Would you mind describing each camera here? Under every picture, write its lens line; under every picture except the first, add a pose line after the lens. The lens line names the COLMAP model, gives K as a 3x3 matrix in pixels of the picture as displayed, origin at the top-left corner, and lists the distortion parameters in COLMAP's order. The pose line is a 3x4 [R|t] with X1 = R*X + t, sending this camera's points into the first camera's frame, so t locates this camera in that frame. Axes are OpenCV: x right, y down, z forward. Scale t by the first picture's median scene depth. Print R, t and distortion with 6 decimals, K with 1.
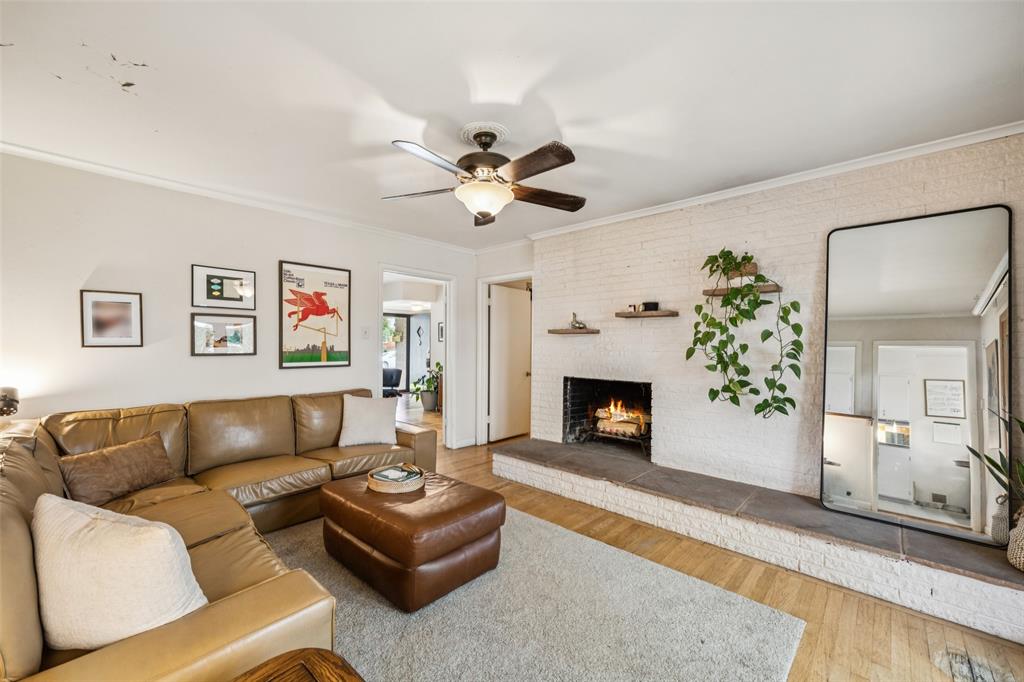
lens RADIAL K [[401.8, 0, 511.5], [0, 401.8, 346.5], [0, 0, 1]] dist [0.001350, 0.000068]
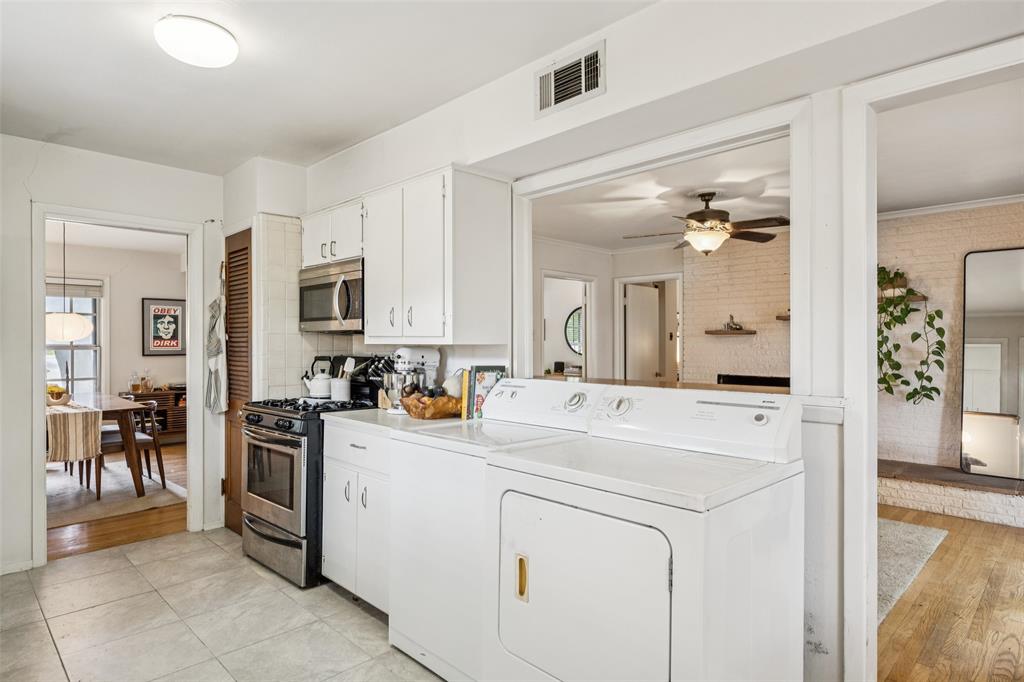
lens RADIAL K [[568.2, 0, 512.0], [0, 568.2, 341.0], [0, 0, 1]] dist [-0.002831, -0.001723]
pose [[0.999521, -0.007222, -0.030101, -0.552231], [0.007080, 0.999963, -0.004819, -0.014974], [0.030134, 0.004603, 0.999535, -0.778609]]
